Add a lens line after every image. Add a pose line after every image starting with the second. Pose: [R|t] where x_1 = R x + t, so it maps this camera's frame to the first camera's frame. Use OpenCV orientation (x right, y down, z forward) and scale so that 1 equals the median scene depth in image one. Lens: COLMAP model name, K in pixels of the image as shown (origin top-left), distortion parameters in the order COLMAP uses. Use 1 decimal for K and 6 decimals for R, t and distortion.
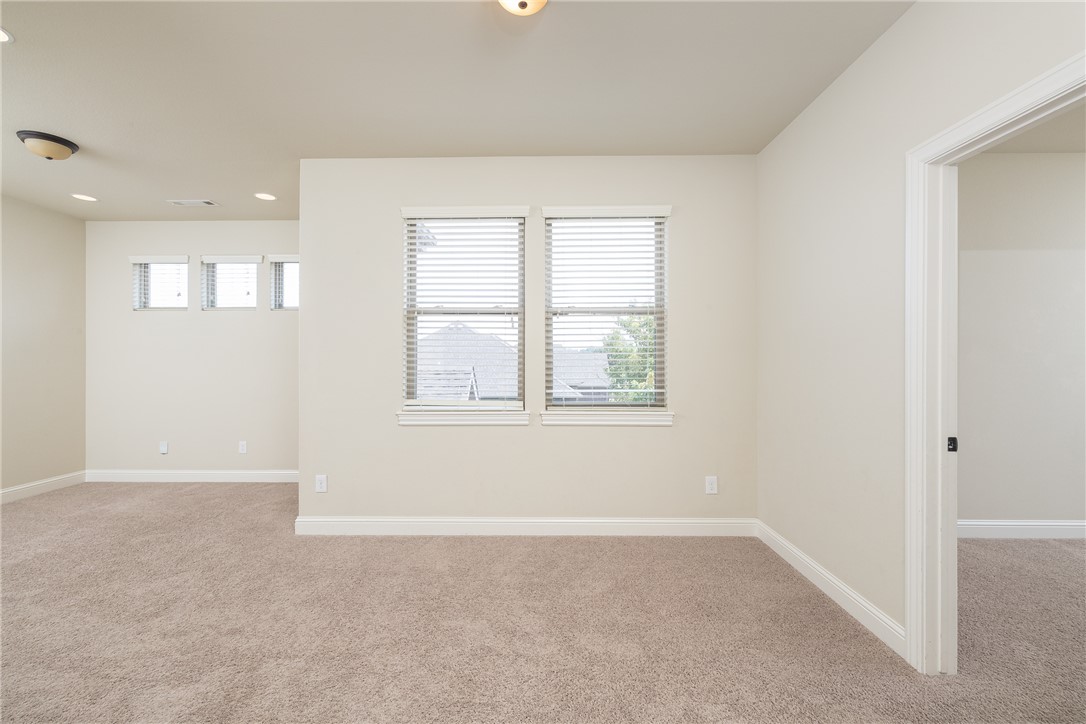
lens RADIAL K [[449.8, 0, 532.2], [0, 449.8, 356.6], [0, 0, 1]] dist [0.001698, 0.000313]
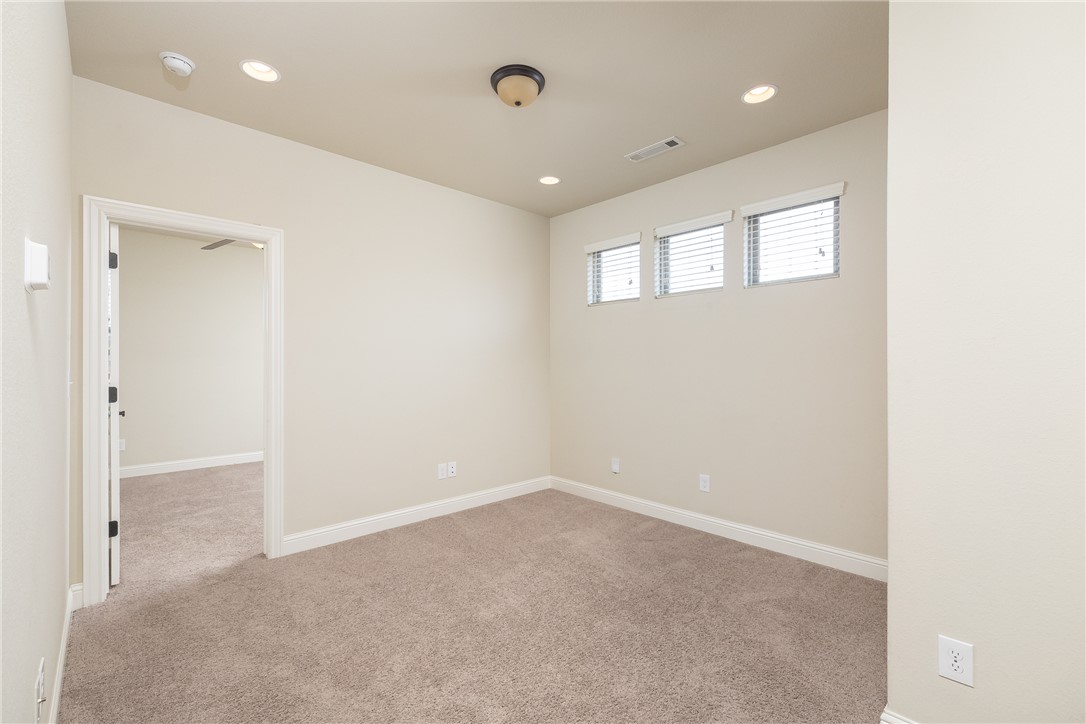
lens RADIAL K [[464.3, 0, 543.0], [0, 464.3, 362.0], [0, 0, 1]] dist [0.000471, 0.000087]
pose [[0.701185, 0.002450, -0.712975, -0.293569], [0.000781, 0.999991, 0.004204, 0.004174], [0.712979, -0.003505, 0.701177, 0.293600]]
